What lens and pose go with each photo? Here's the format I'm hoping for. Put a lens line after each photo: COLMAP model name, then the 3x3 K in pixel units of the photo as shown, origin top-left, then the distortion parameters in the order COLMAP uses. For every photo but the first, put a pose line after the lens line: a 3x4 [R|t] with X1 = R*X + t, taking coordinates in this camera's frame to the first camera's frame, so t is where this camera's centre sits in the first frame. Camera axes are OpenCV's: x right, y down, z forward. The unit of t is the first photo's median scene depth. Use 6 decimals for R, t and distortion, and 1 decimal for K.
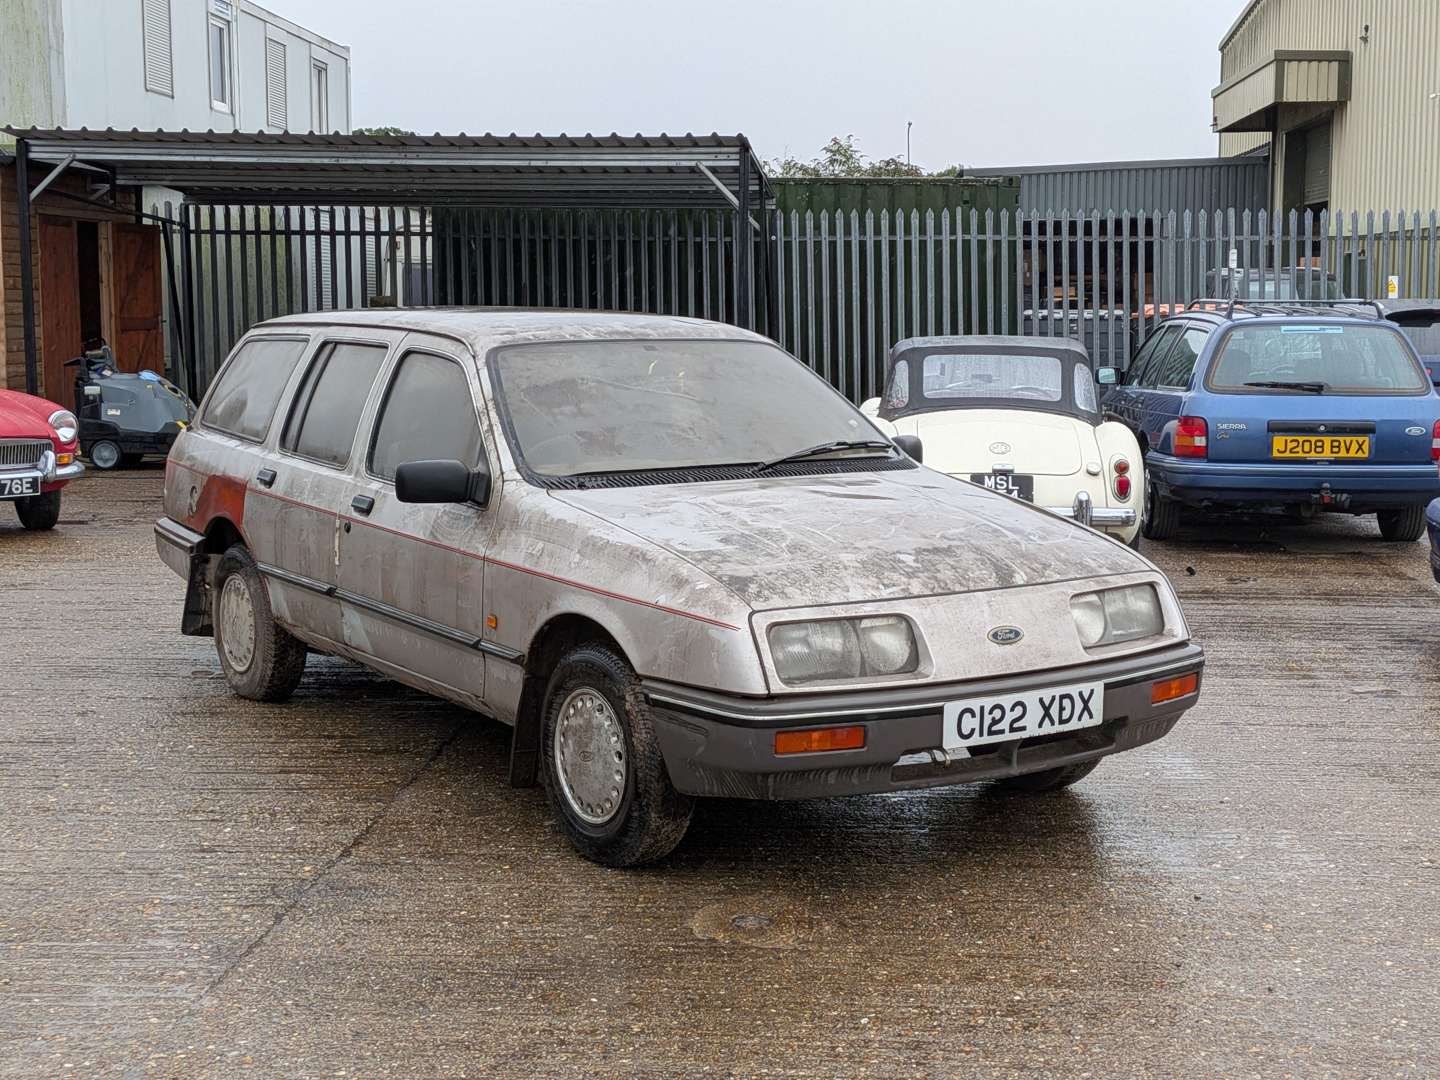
lens RADIAL K [[2045.1, 0, 744.8], [0, 2045.1, 536.3], [0, 0, 1]] dist [0.075171, -0.077830]
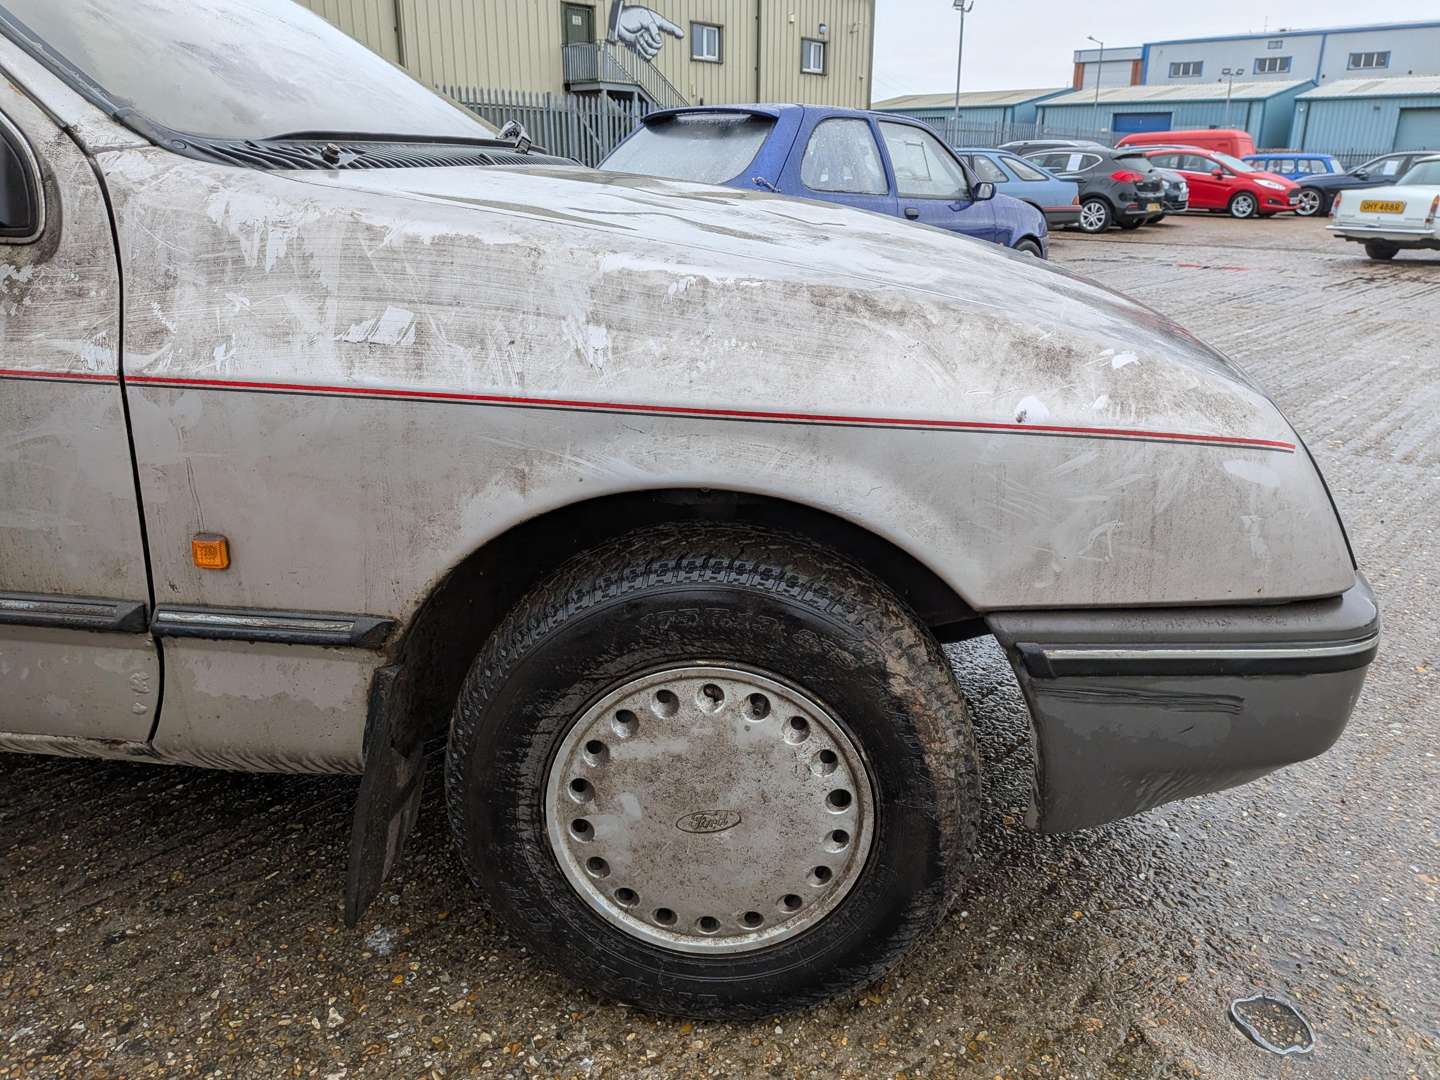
lens RADIAL K [[1089.5, 0, 714.6], [0, 1089.5, 552.6], [0, 0, 1]] dist [0.089215, -0.167252]
pose [[0.636711, -0.255288, 0.727617, -0.224515], [0.082969, 0.960809, 0.264502, -0.002276], [-0.766626, -0.108042, 0.632939, 0.872804]]
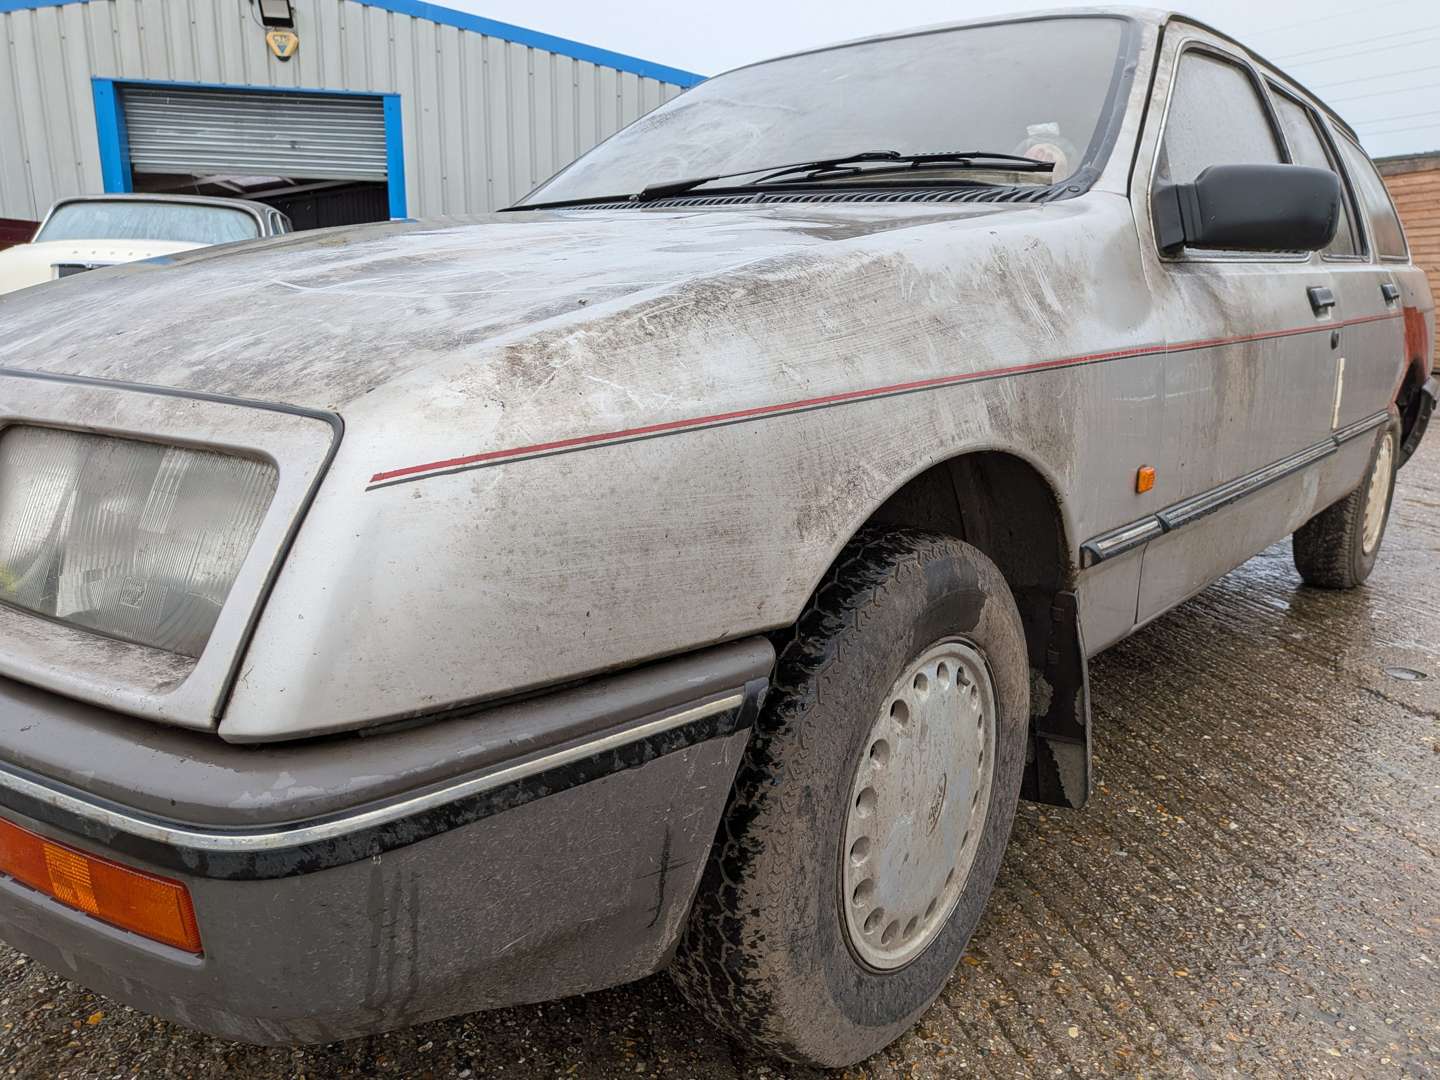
lens RADIAL K [[1054.6, 0, 720.0], [0, 1054.6, 540.0], [0, 0, 1]] dist [0.002459, -0.002911]
pose [[0.263412, 0.221078, -0.939010, 0.353747], [-0.129244, 0.972698, 0.192754, 0.000528], [0.955986, 0.070588, 0.284793, 1.068992]]
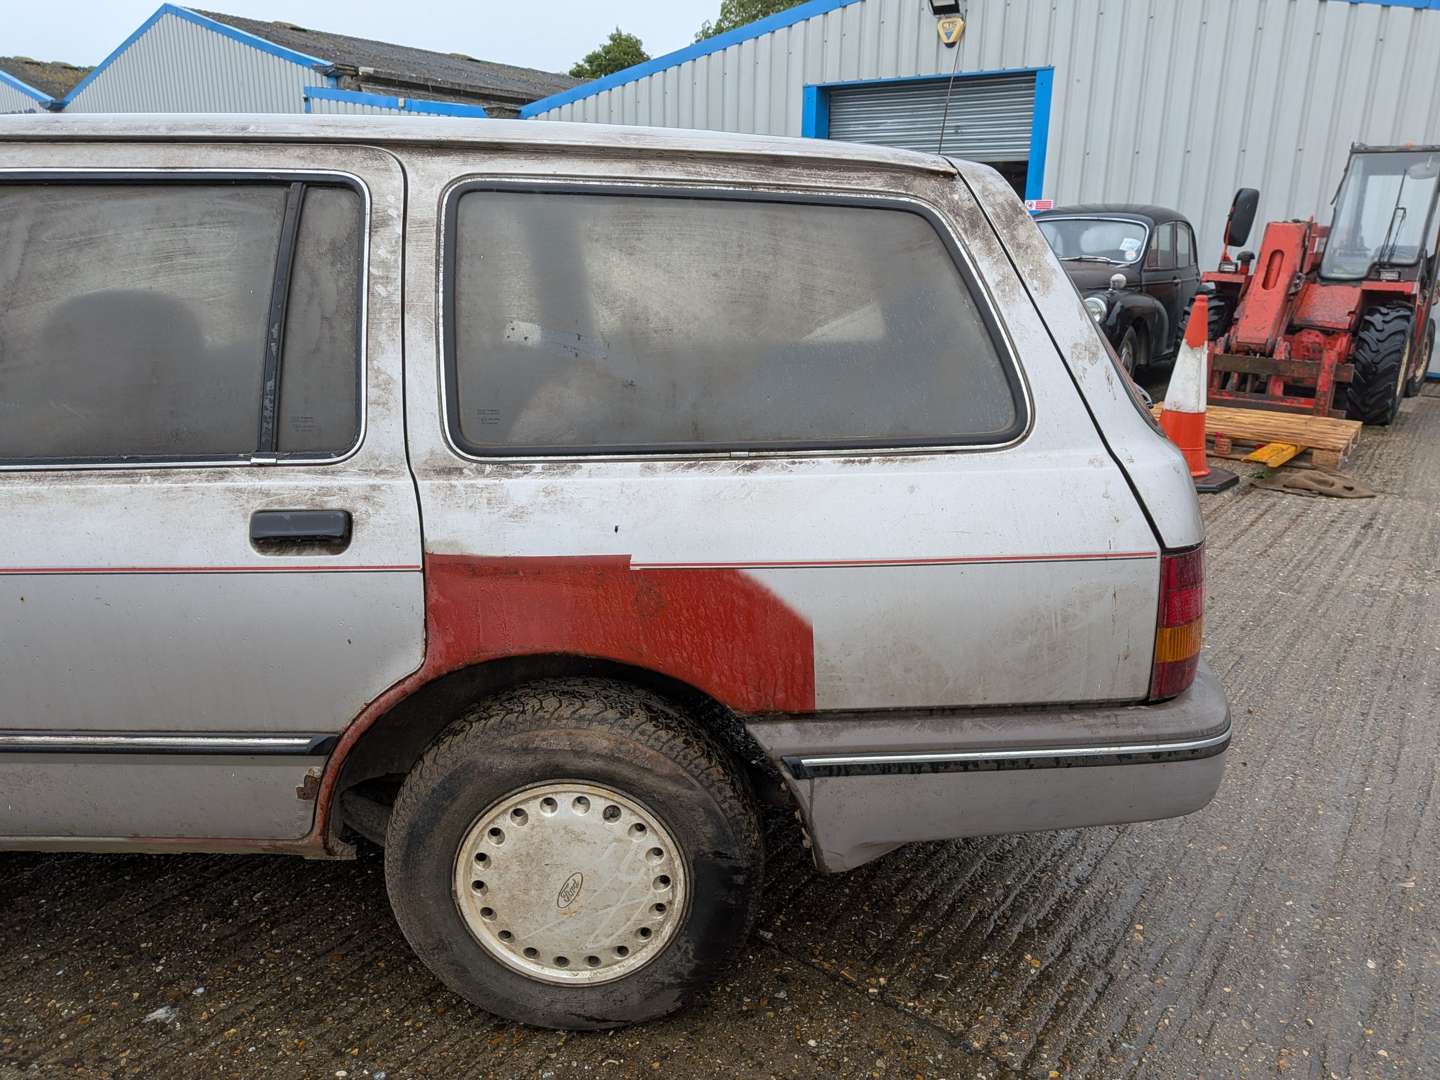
lens RADIAL K [[1044.0, 0, 740.1], [0, 1044.0, 533.0], [0, 0, 1]] dist [0.027037, -0.047250]
pose [[-0.553386, 0.222608, -0.802627, 0.096977], [-0.117423, 0.933150, 0.339768, -0.164757], [0.824607, 0.282269, -0.490253, 1.741556]]
